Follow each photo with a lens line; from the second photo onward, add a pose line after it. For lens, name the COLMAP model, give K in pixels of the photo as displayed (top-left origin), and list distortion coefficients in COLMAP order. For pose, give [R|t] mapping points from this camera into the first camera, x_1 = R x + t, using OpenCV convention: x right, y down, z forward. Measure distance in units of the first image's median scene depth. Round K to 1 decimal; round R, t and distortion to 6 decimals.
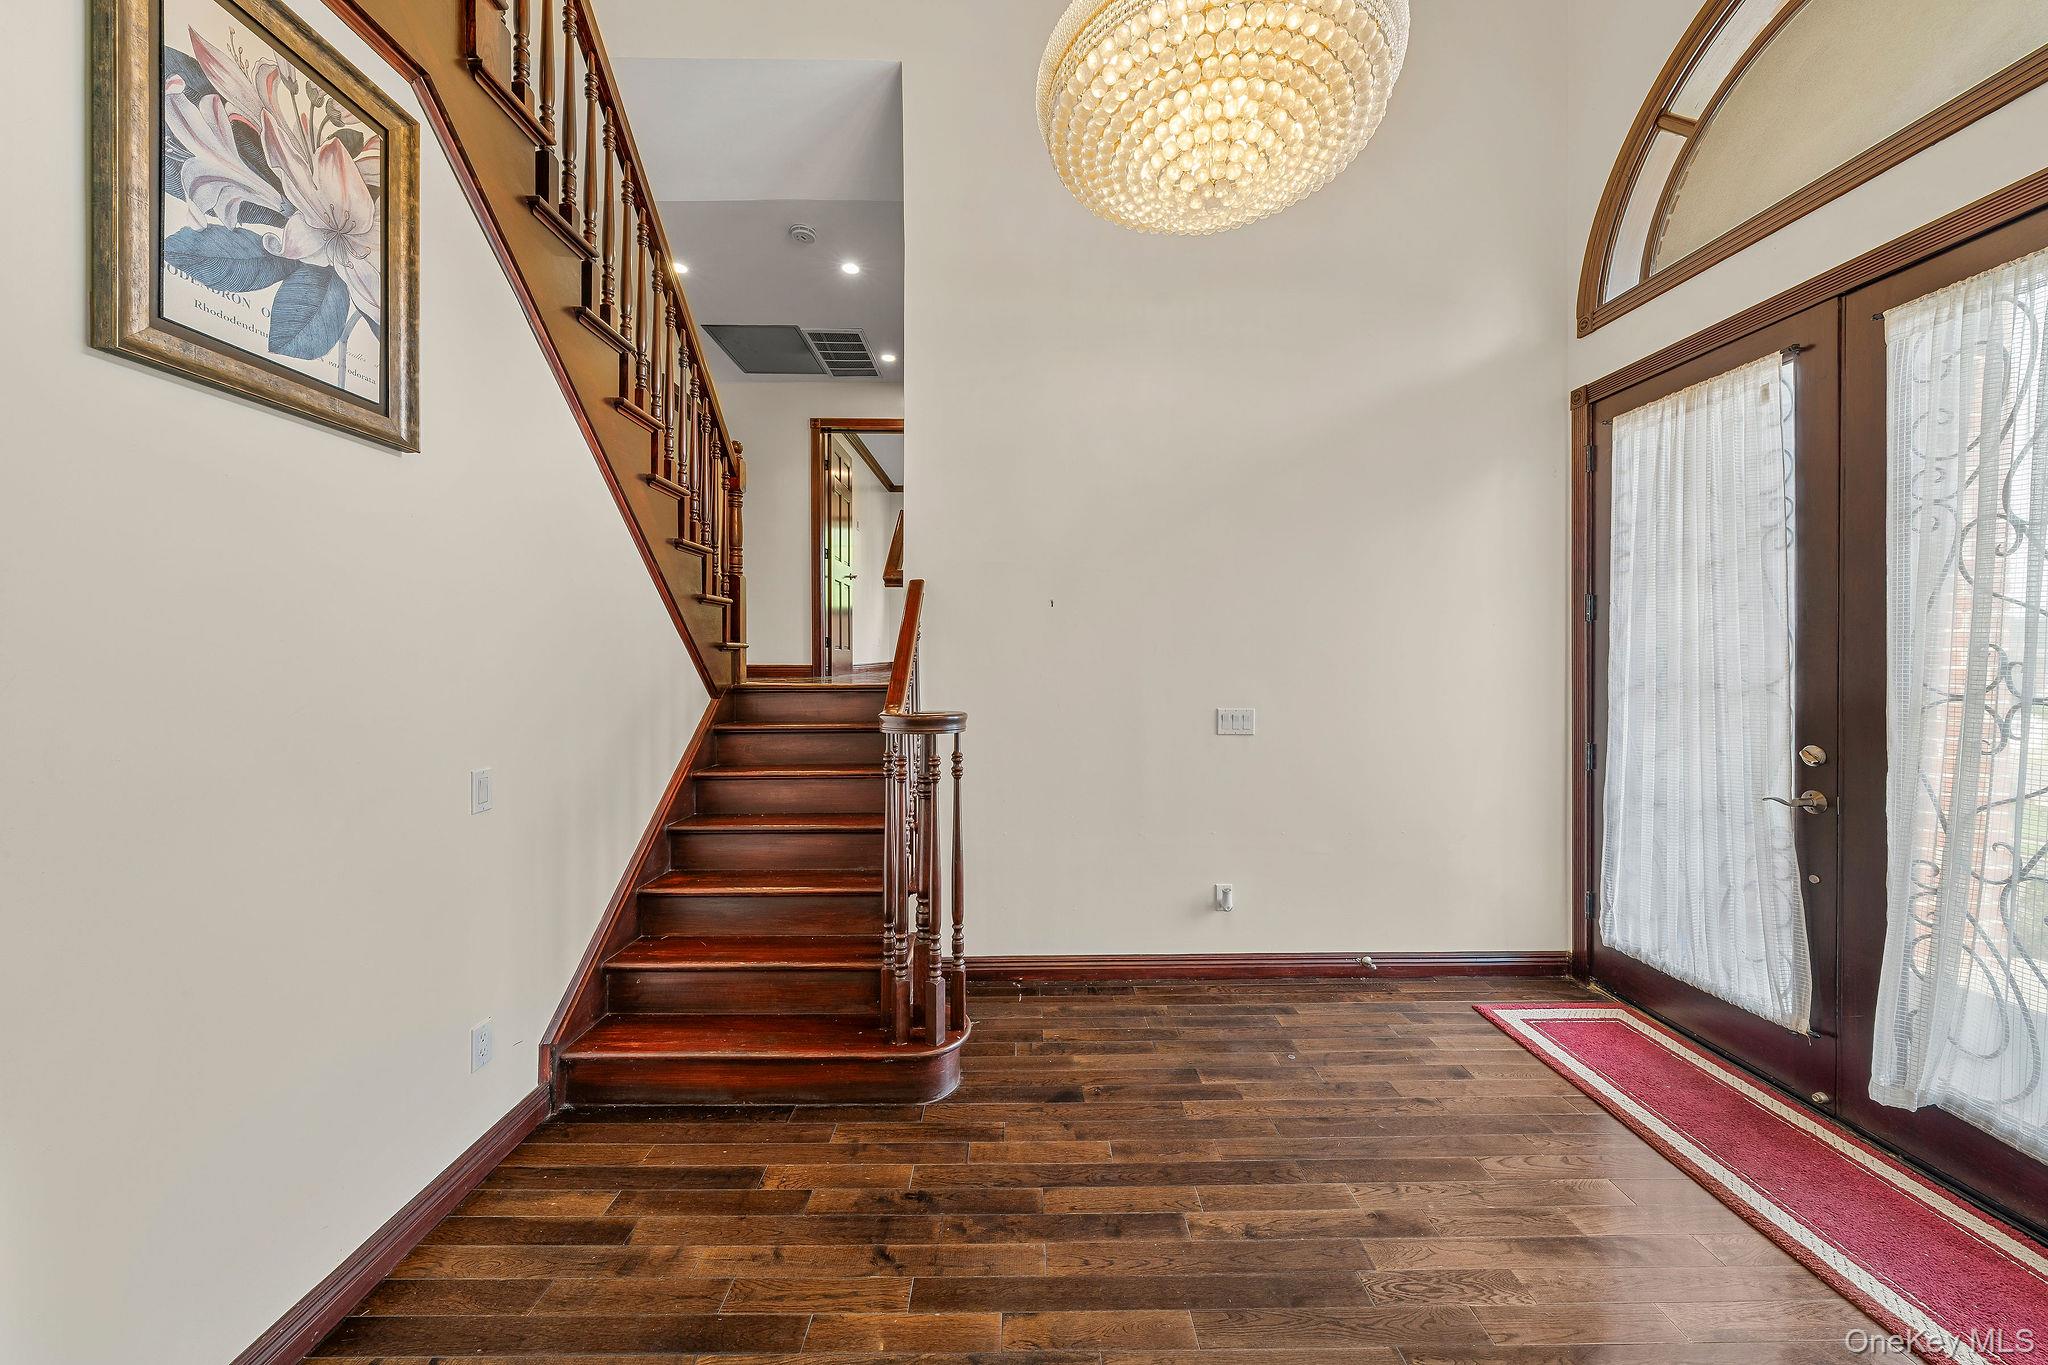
lens RADIAL K [[728.7, 0, 1023.7], [0, 728.7, 658.9], [0, 0, 1]] dist [-0.000772, -0.000259]
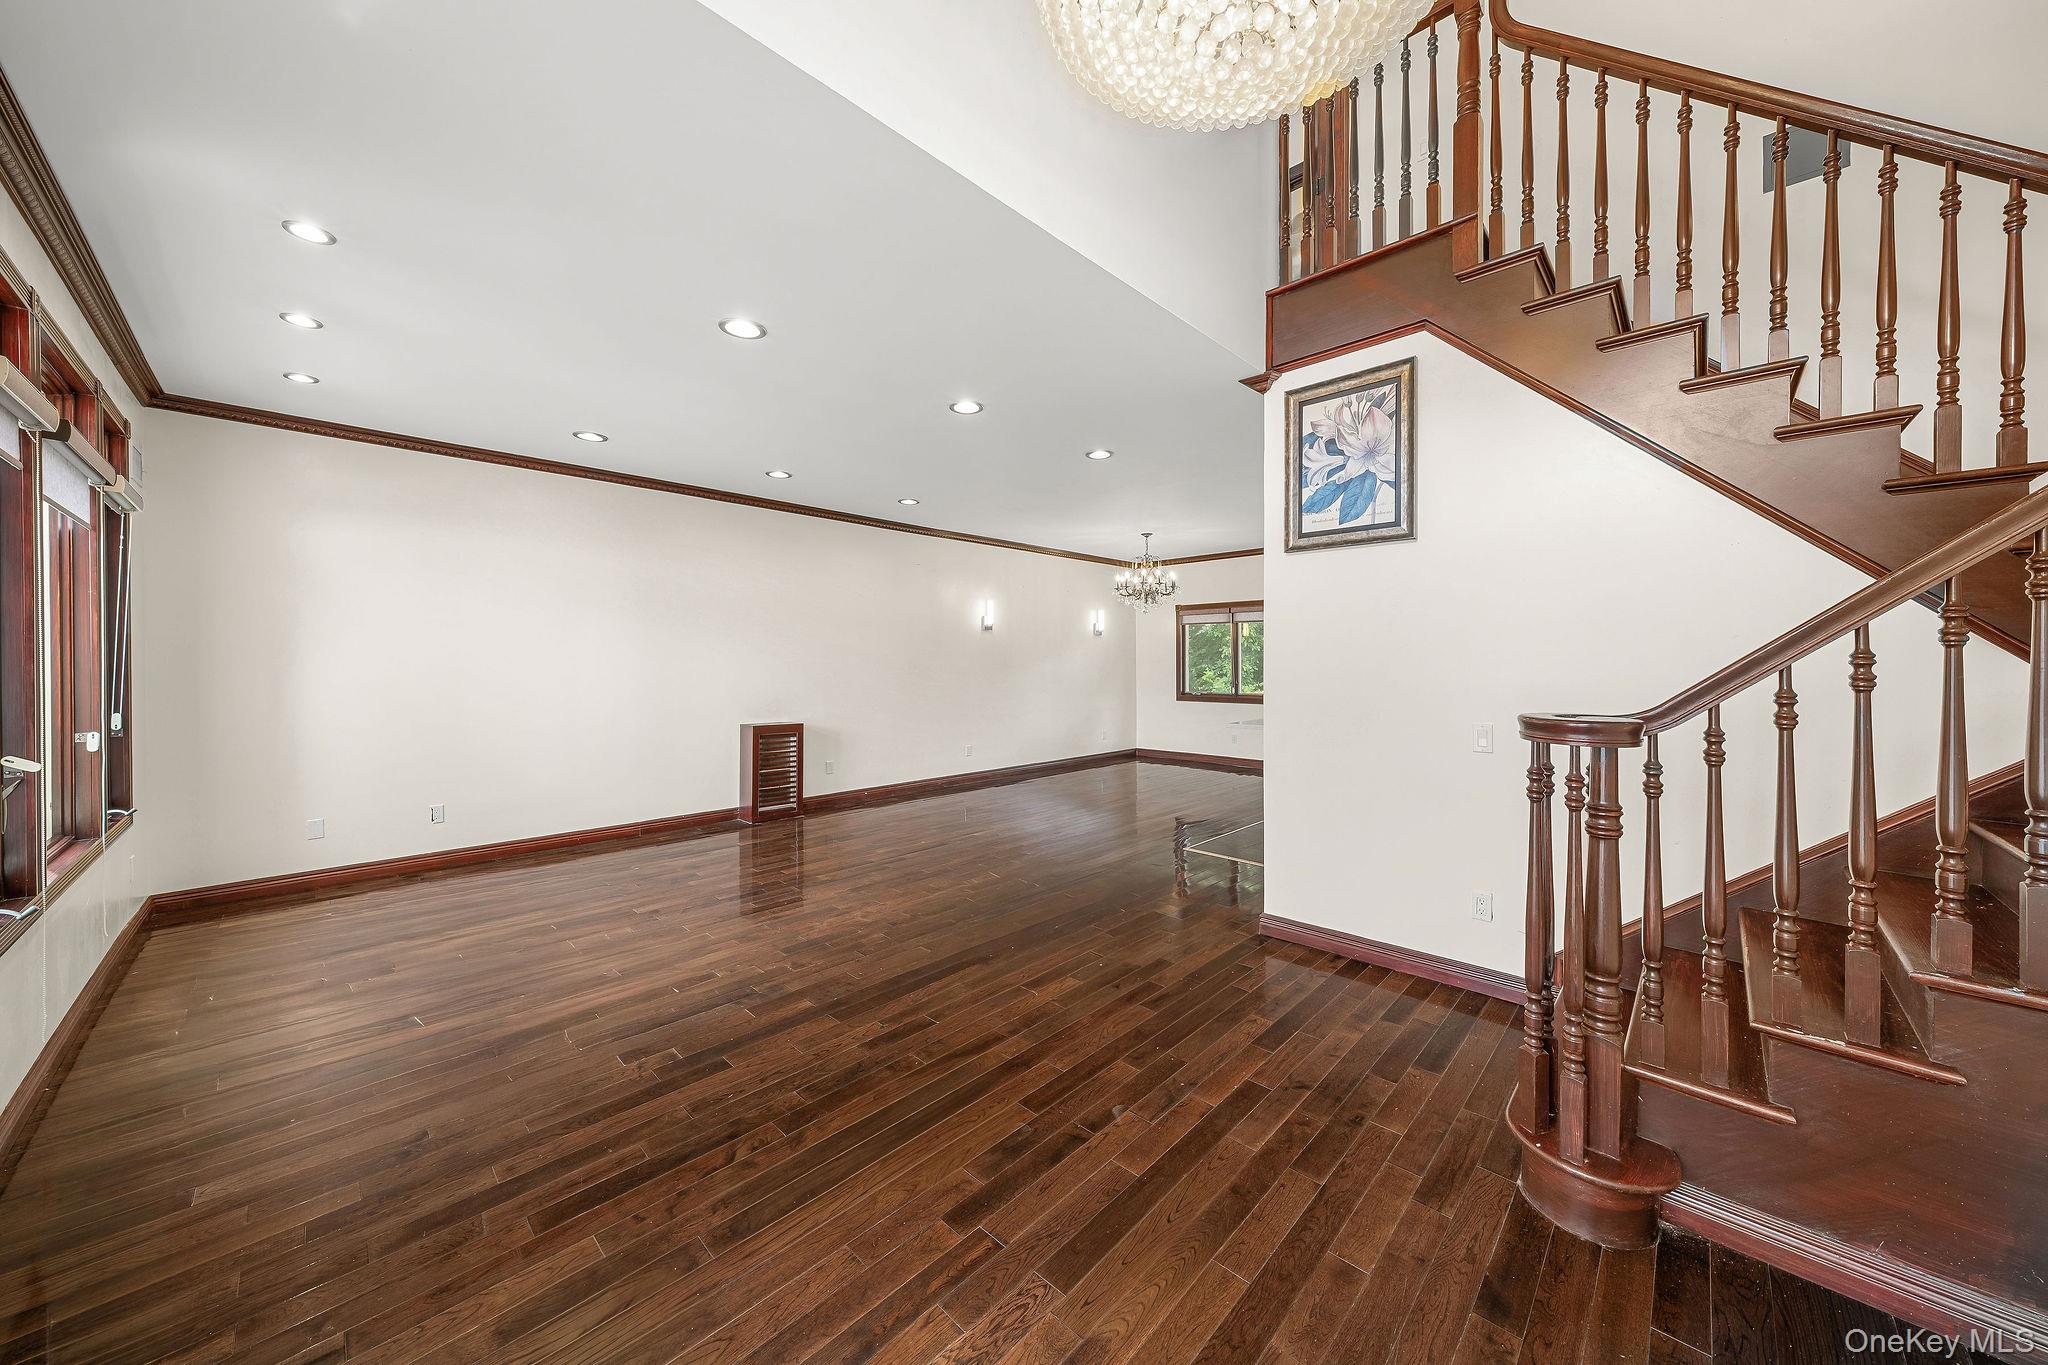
lens RADIAL K [[705.2, 0, 1022.2], [0, 705.2, 670.1], [0, 0, 1]] dist [0.004761, -0.000331]
pose [[-0.709679, 0.007893, -0.704481, 0.957771], [-0.001536, 0.999918, 0.012751, 0.021254], [0.704523, 0.010132, -0.709609, 1.356242]]
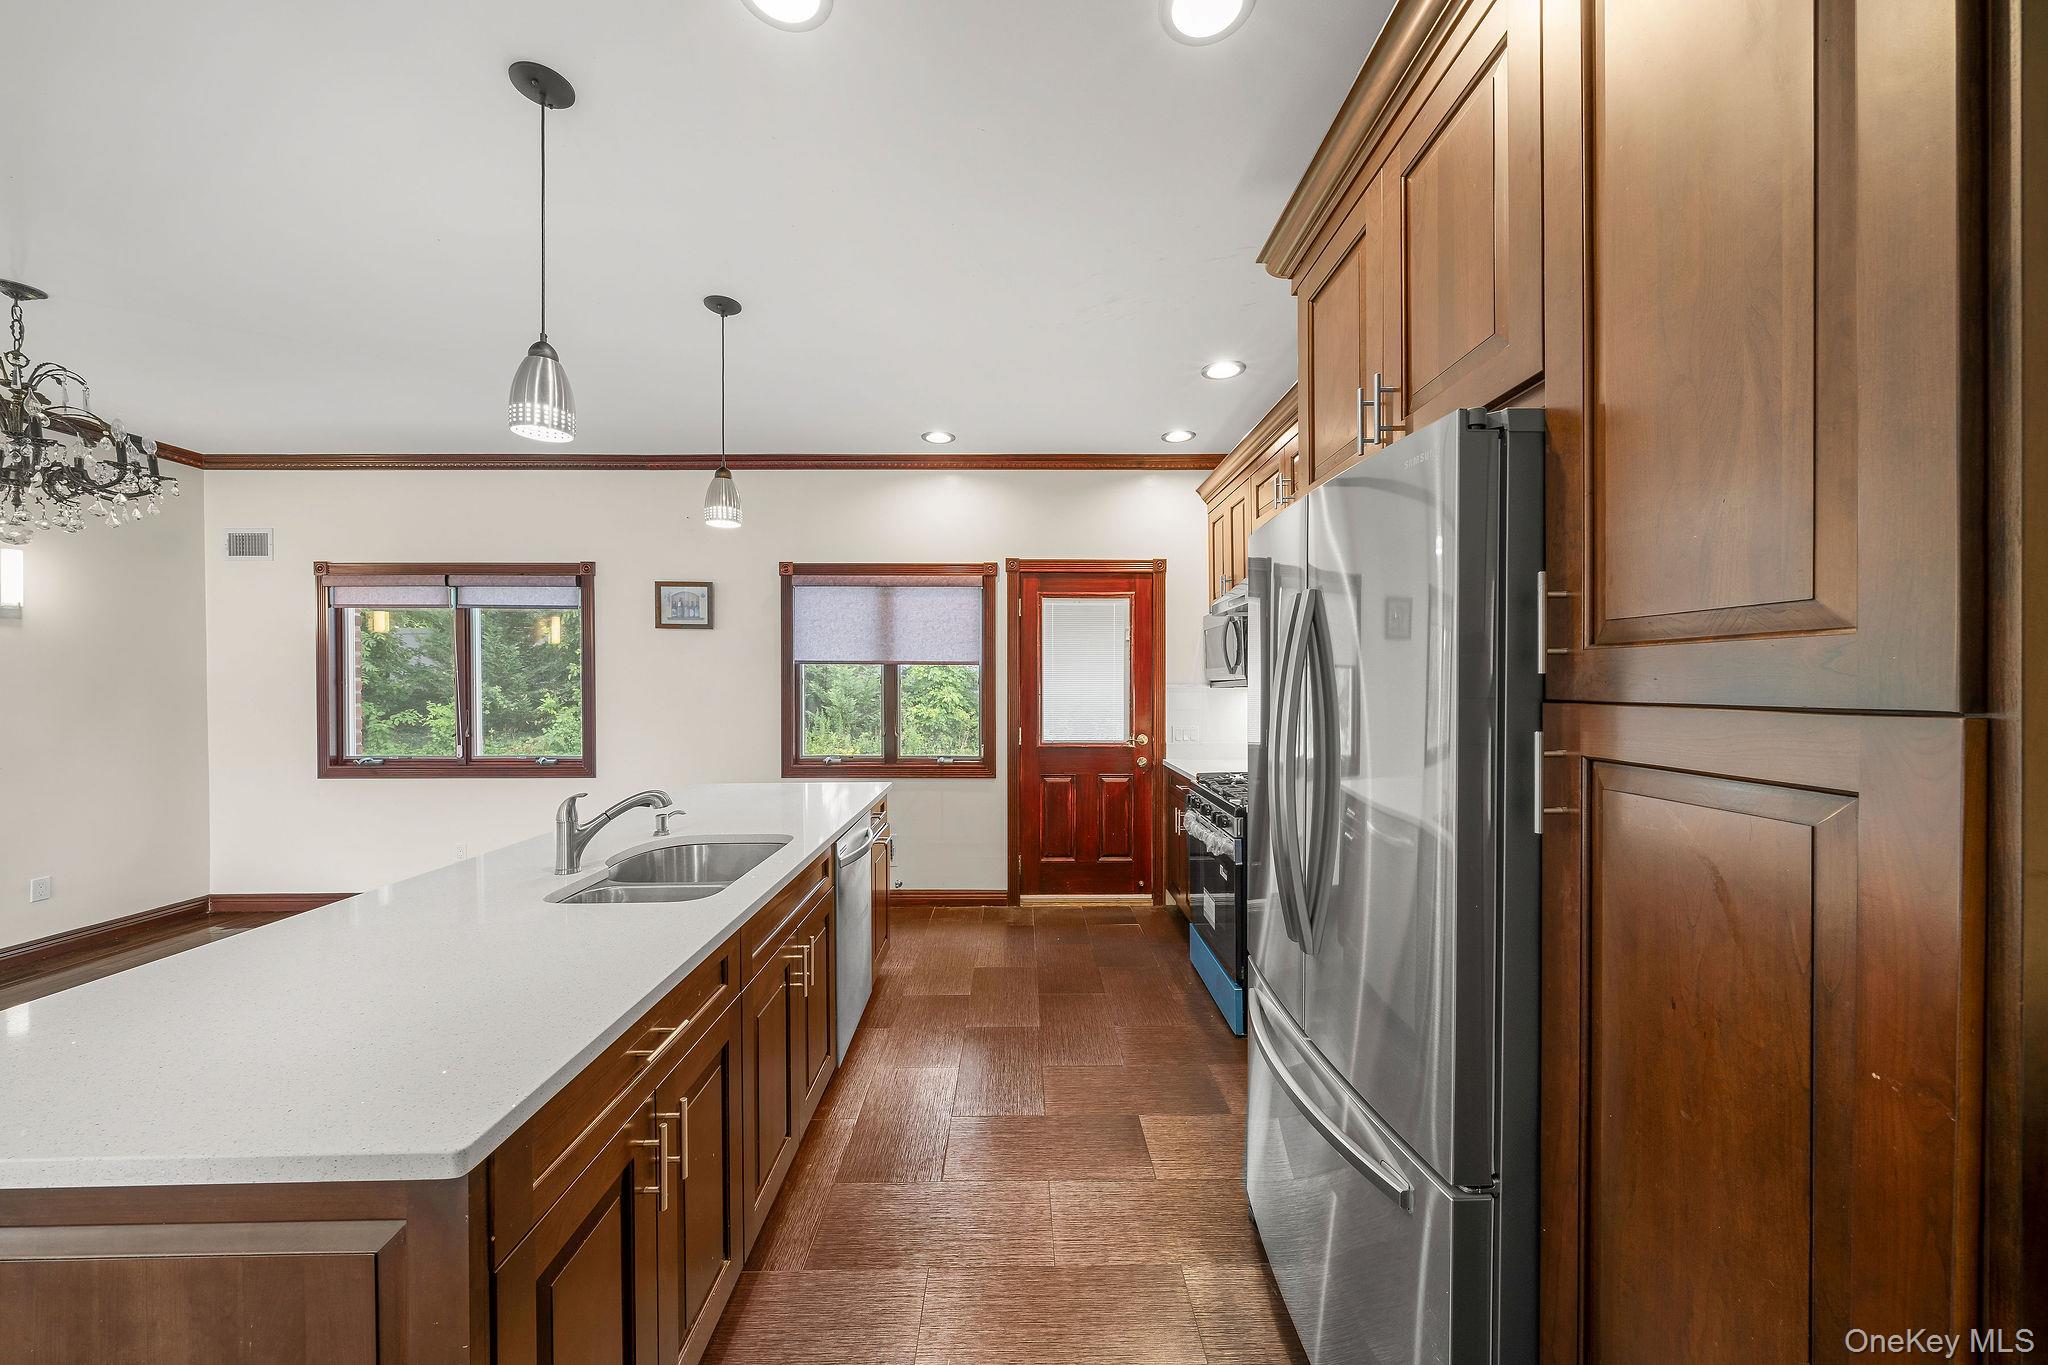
lens RADIAL K [[728.7, 0, 1027.2], [0, 728.7, 684.4], [0, 0, 1]] dist [-0.000772, -0.000259]
pose [[-0.003531, 0.001420, -0.999993, -1.034725], [-0.002810, 0.999995, 0.001430, -0.003872], [0.999990, 0.002815, -0.003527, 0.813645]]
